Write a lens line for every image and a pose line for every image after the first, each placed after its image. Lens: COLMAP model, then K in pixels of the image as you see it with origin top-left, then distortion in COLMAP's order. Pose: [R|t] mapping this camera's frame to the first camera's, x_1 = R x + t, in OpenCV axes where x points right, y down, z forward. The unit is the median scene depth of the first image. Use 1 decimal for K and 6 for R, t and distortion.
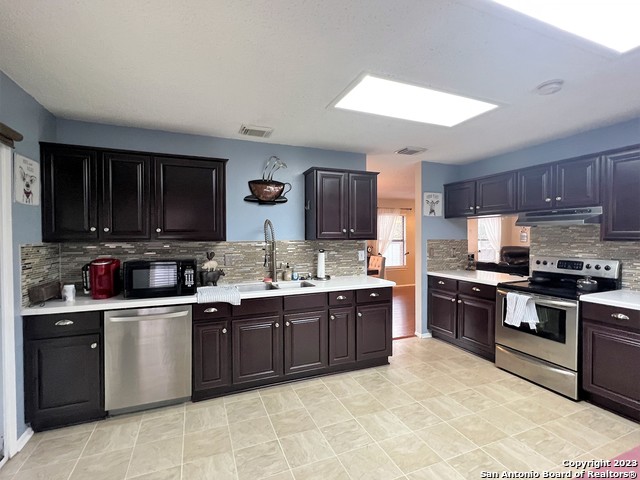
lens RADIAL K [[305.5, 0, 320.0], [0, 305.5, 240.0], [0, 0, 1]] dist [-0.000663, 0.000328]
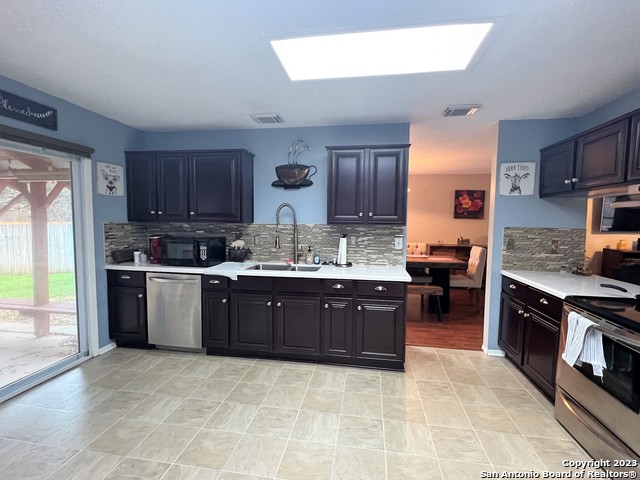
lens RADIAL K [[305.5, 0, 320.0], [0, 305.5, 240.0], [0, 0, 1]] dist [-0.000663, 0.000328]
pose [[0.852190, 0.047736, -0.521050, 0.481643], [-0.021141, 0.998158, 0.056870, -0.004014], [0.522805, -0.037448, 0.851630, 0.177116]]
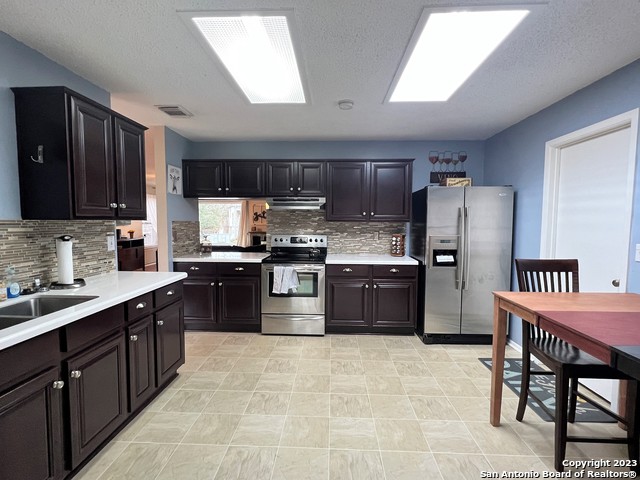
lens RADIAL K [[313.7, 0, 320.3], [0, 313.7, 241.0], [0, 0, 1]] dist [0.000372, -0.000145]
pose [[0.417021, -0.051052, 0.907462, -0.370119], [0.004268, 0.998520, 0.054213, 0.011789], [-0.908887, -0.018735, 0.416621, 0.344054]]
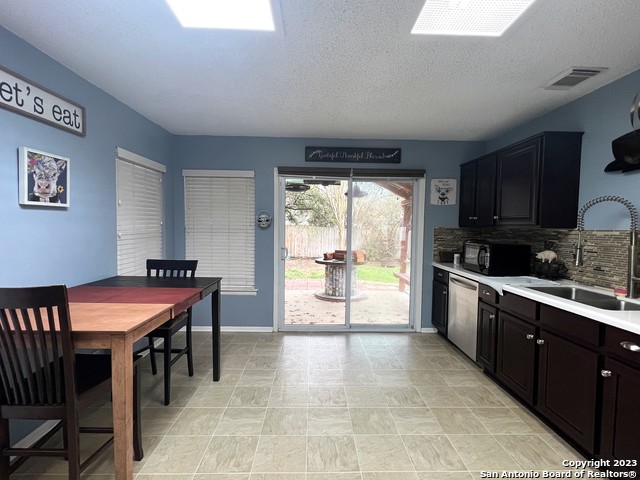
lens RADIAL K [[305.5, 0, 320.0], [0, 305.5, 240.0], [0, 0, 1]] dist [-0.000663, 0.000328]
pose [[-0.363267, 0.043601, -0.930664, 0.667954], [-0.021929, 0.998228, 0.055326, 0.003048], [0.931427, 0.040506, -0.361667, 0.681635]]
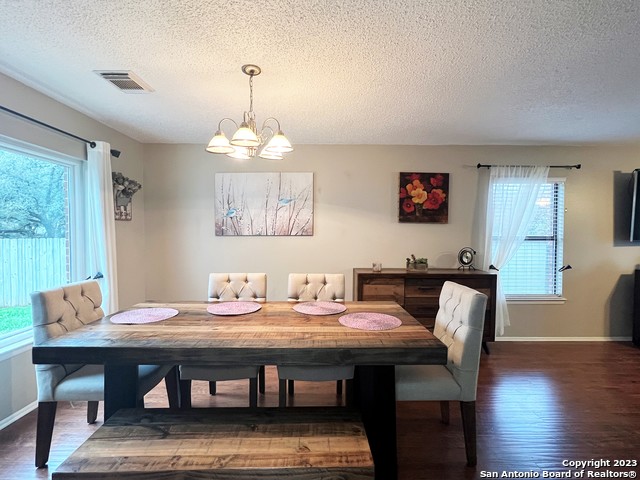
lens RADIAL K [[305.5, 0, 320.0], [0, 305.5, 240.0], [0, 0, 1]] dist [-0.000663, 0.000328]
pose [[0.926446, 0.015097, -0.376124, 0.328383], [-0.010040, 0.999831, 0.015403, 0.001339], [0.376293, -0.010494, 0.926441, 1.235648]]
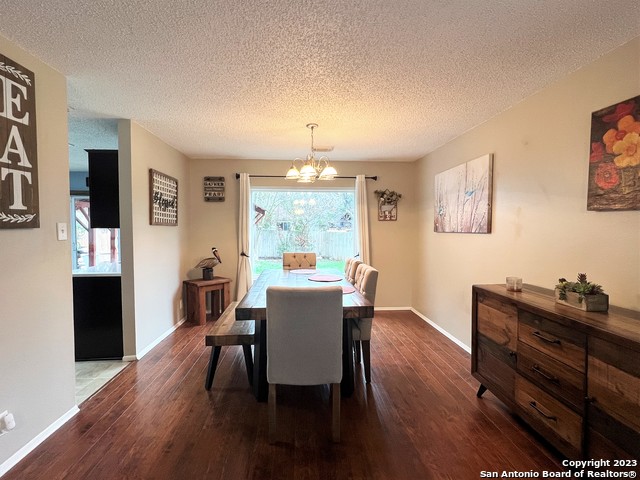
lens RADIAL K [[313.7, 0, 320.3], [0, 313.7, 241.0], [0, 0, 1]] dist [0.000372, -0.000145]
pose [[-0.311452, 0.044122, -0.949237, 0.936158], [-0.012021, 0.998659, 0.050364, -0.016577], [0.950186, 0.027096, -0.310504, 2.136007]]
